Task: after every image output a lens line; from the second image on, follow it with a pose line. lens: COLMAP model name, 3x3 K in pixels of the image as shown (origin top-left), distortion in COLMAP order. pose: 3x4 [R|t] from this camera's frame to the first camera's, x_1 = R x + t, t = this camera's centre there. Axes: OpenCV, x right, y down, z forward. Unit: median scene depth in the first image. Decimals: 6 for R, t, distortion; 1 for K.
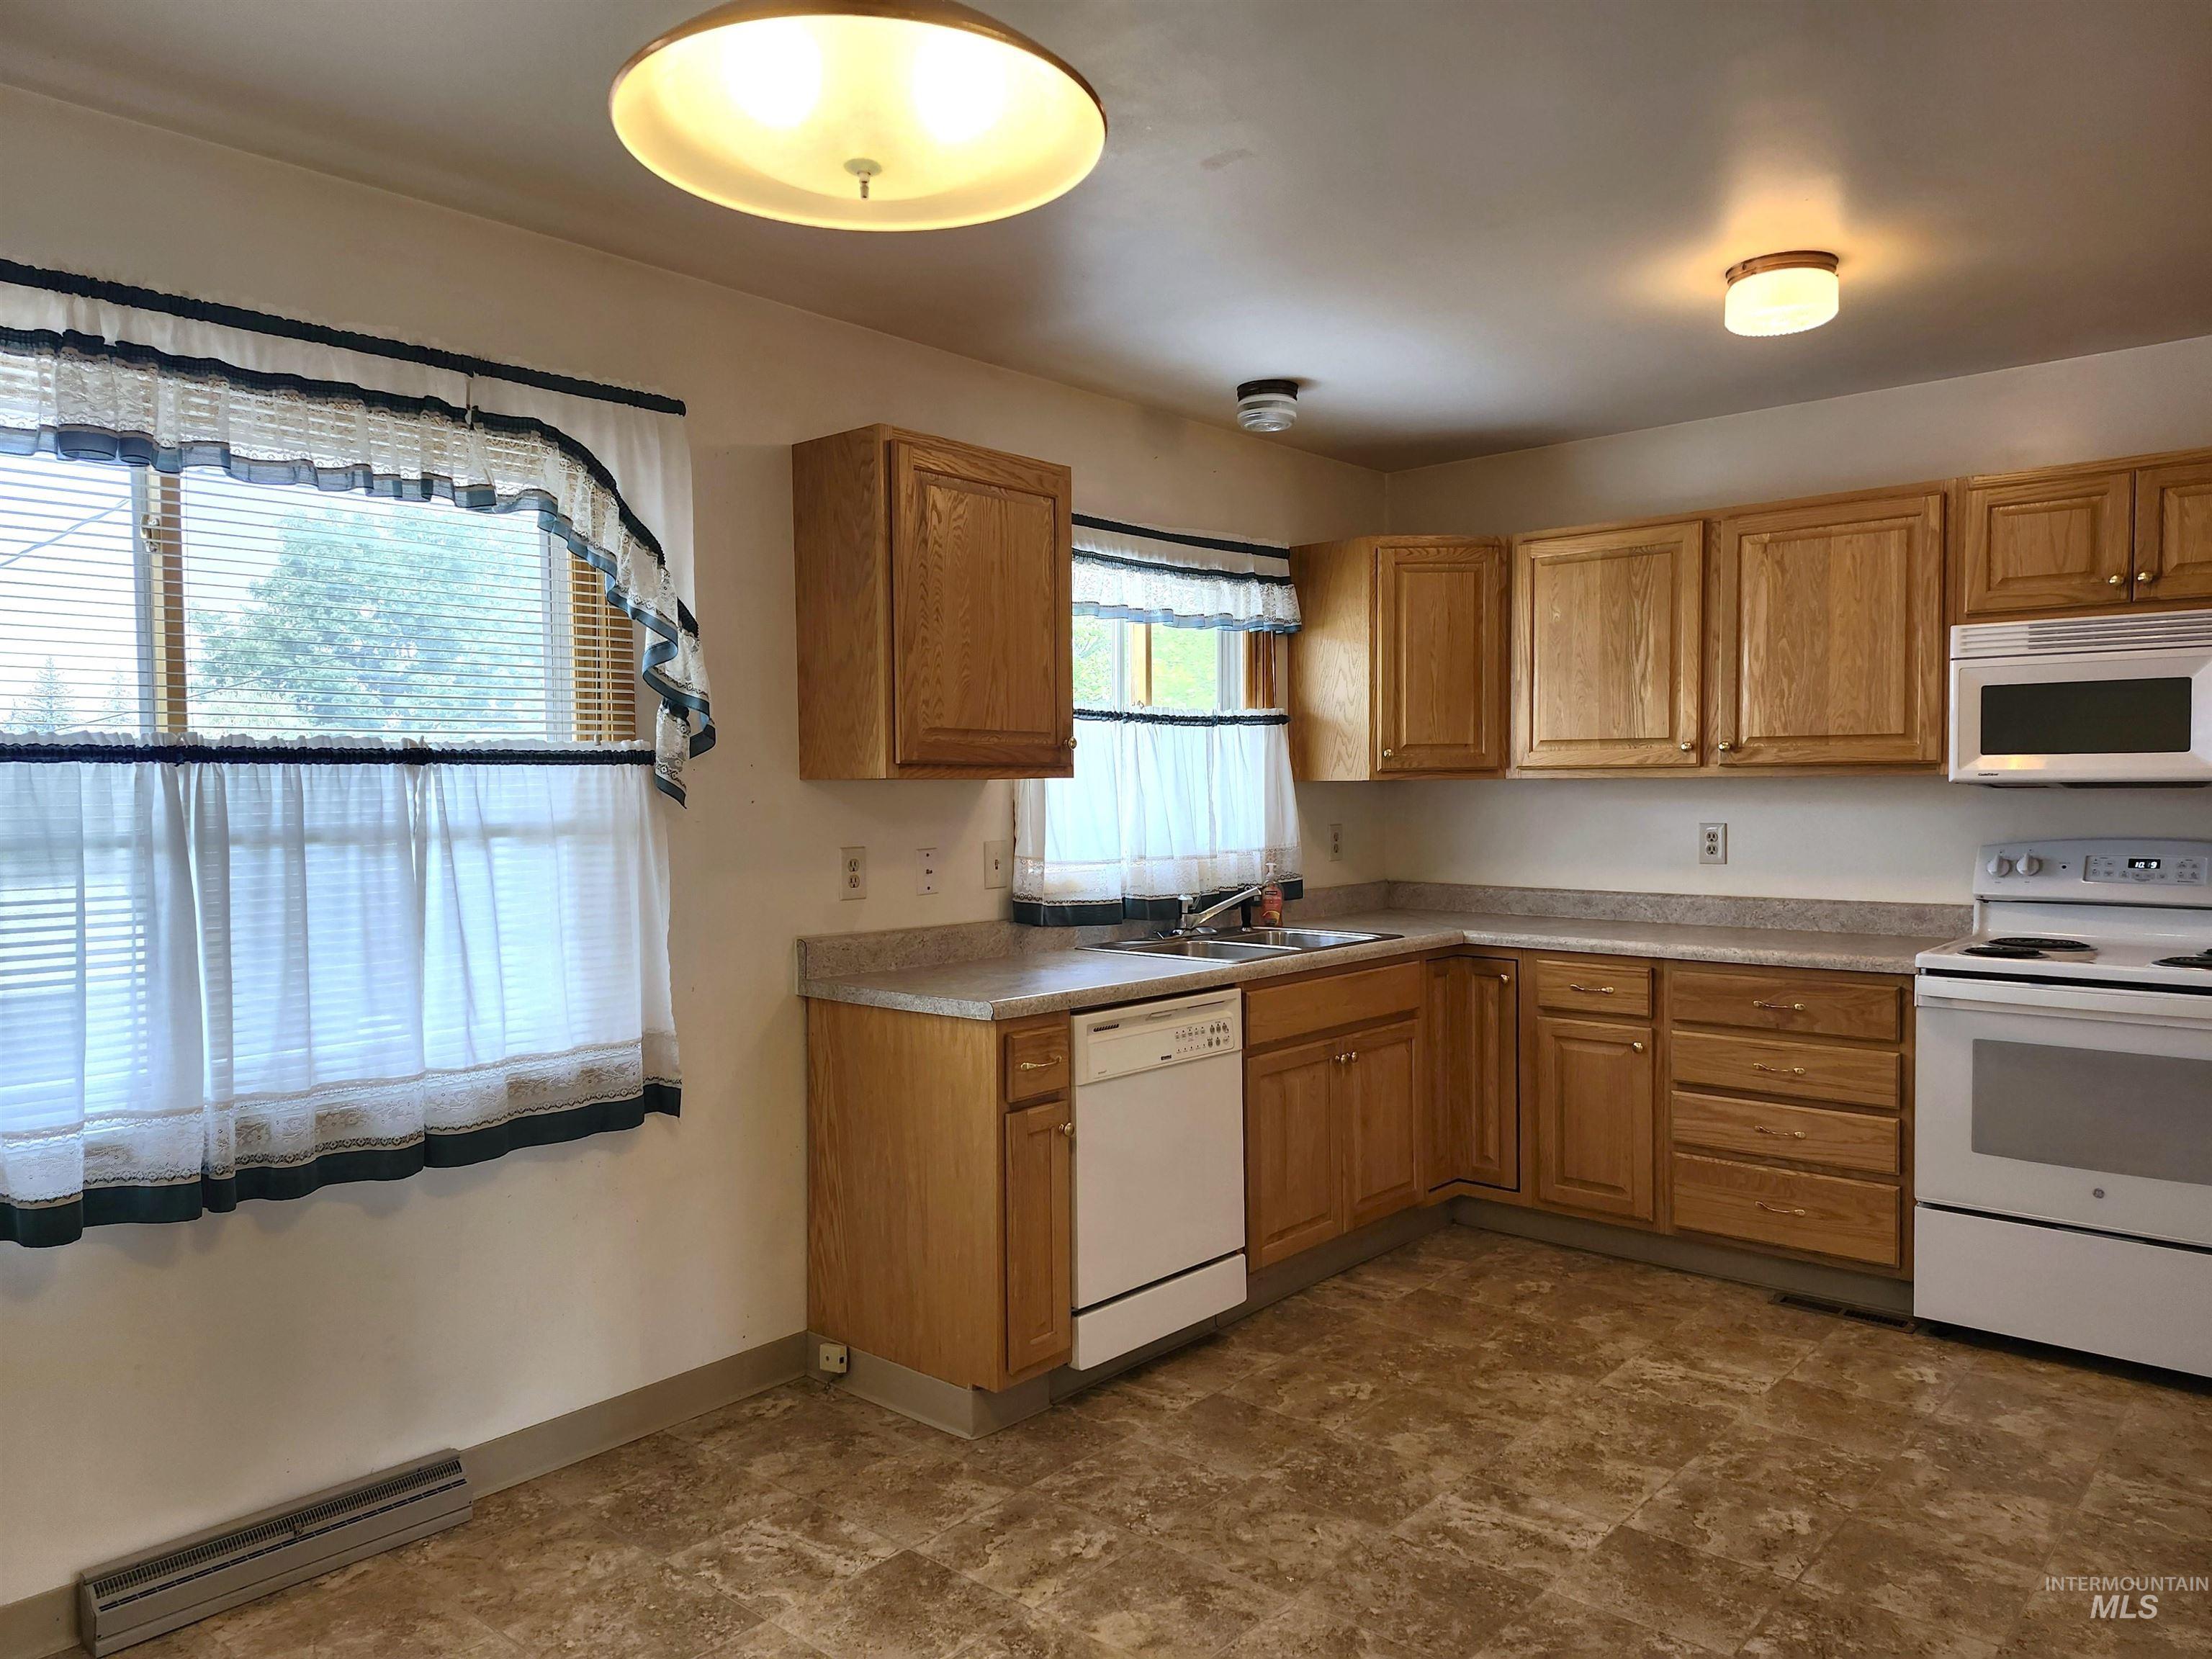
lens RADIAL K [[1536.9, 0, 1085.2], [0, 1536.9, 838.3], [0, 0, 1]] dist [0.082743, -0.087868]
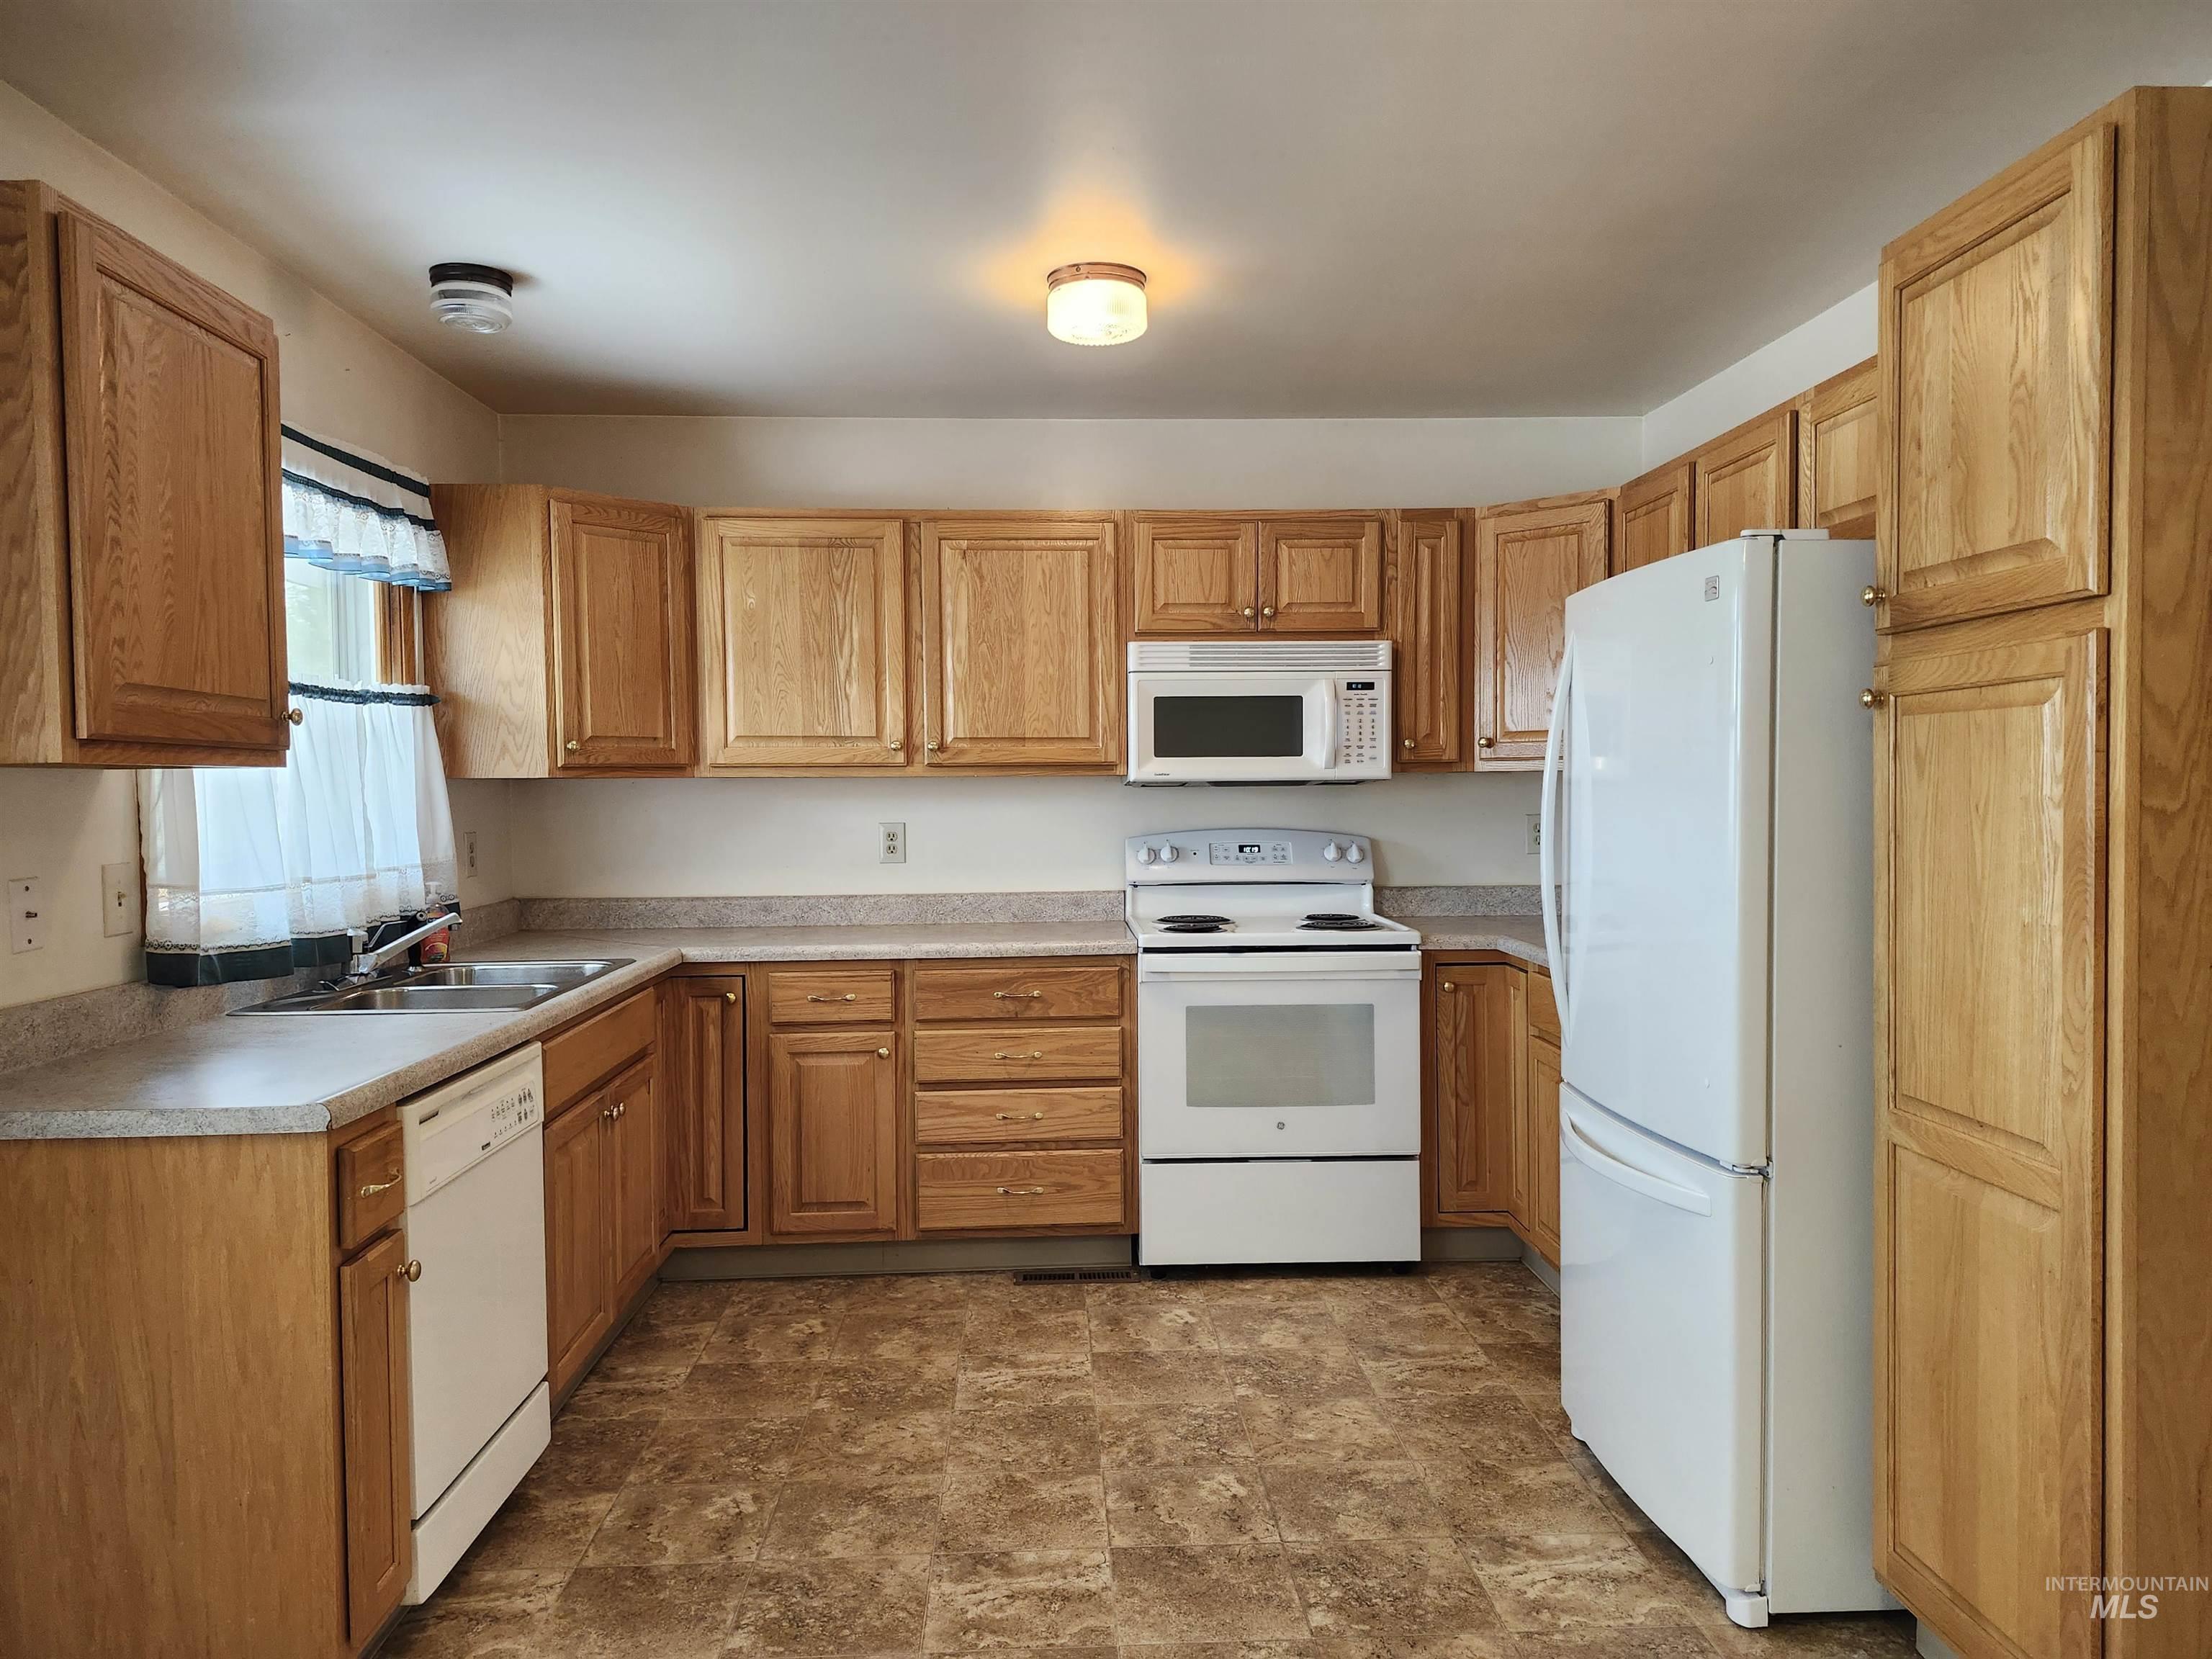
lens RADIAL K [[1536.9, 0, 1134.6], [0, 1536.9, 832.4], [0, 0, 1]] dist [0.082743, -0.087868]
pose [[0.707257, -0.019637, 0.706684, -0.236195], [0.026524, 0.999647, 0.001233, -0.000486], [-0.706459, 0.017872, 0.707529, 0.228870]]
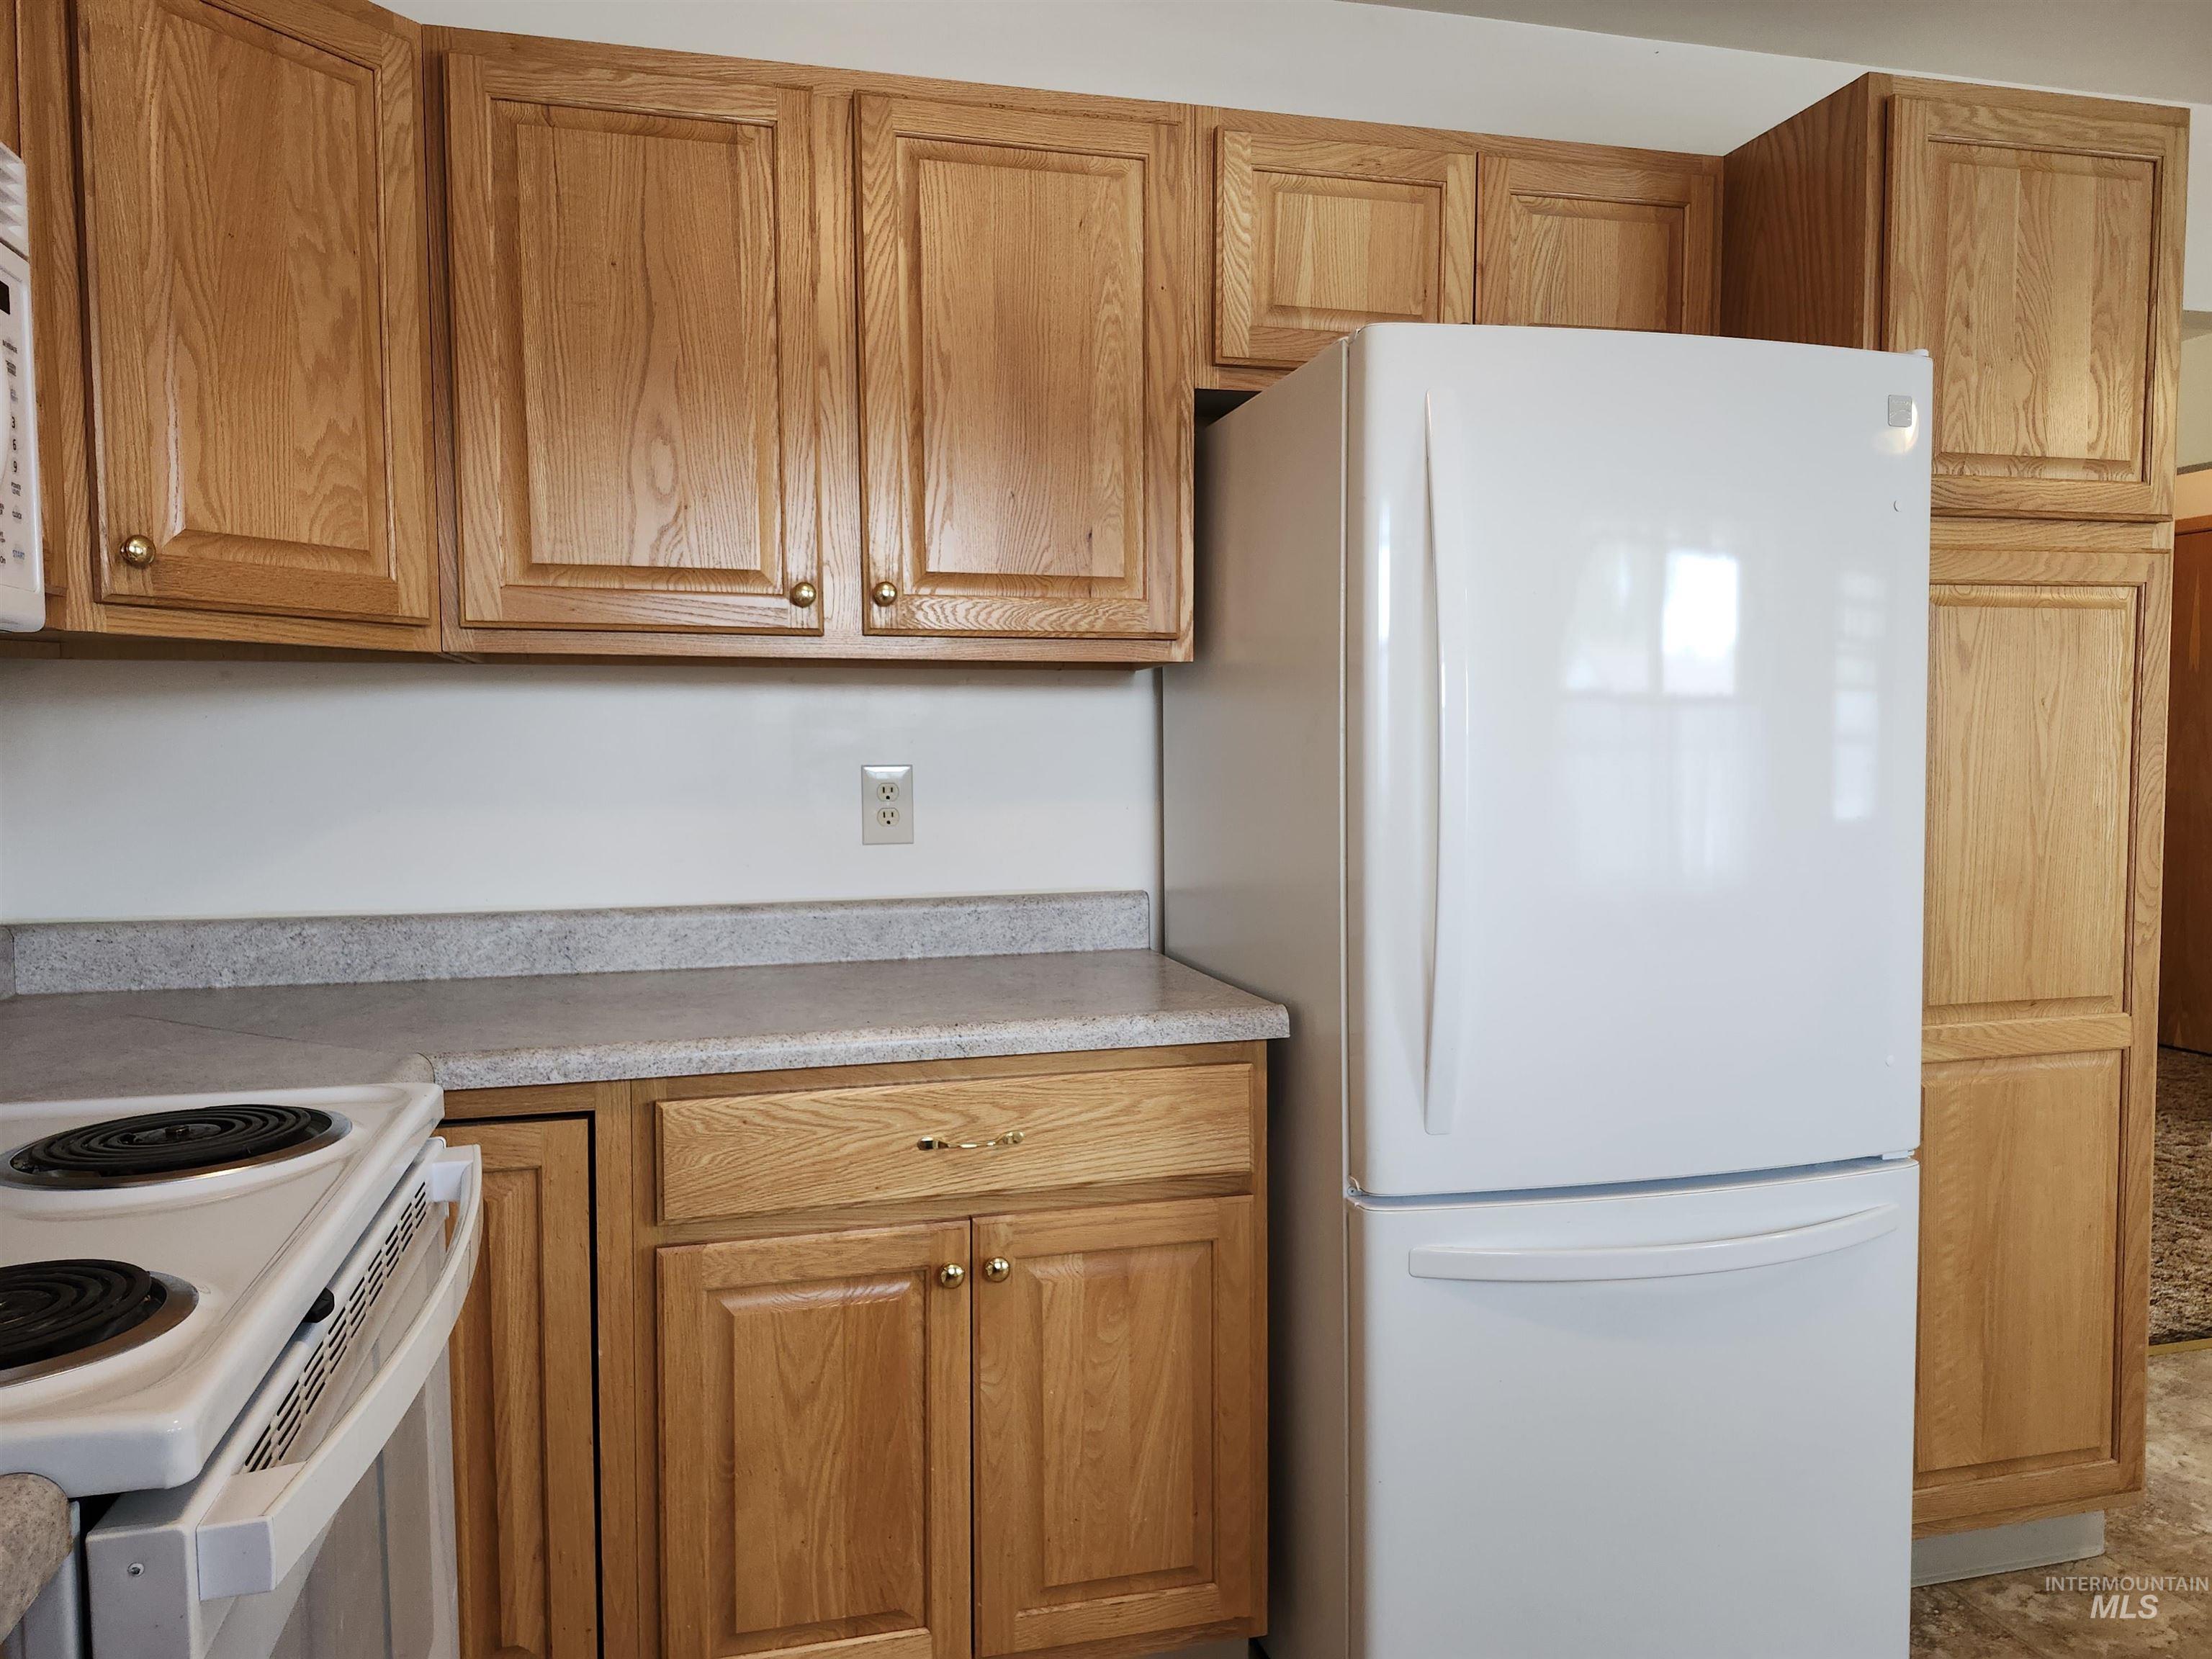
lens RADIAL K [[1536.9, 0, 1099.0], [0, 1536.9, 821.8], [0, 0, 1]] dist [0.082743, -0.087868]
pose [[-0.832603, -0.015752, 0.553647, -0.012208], [0.034639, 0.996158, 0.080433, -0.006206], [-0.552787, 0.086147, -0.828858, 0.564337]]
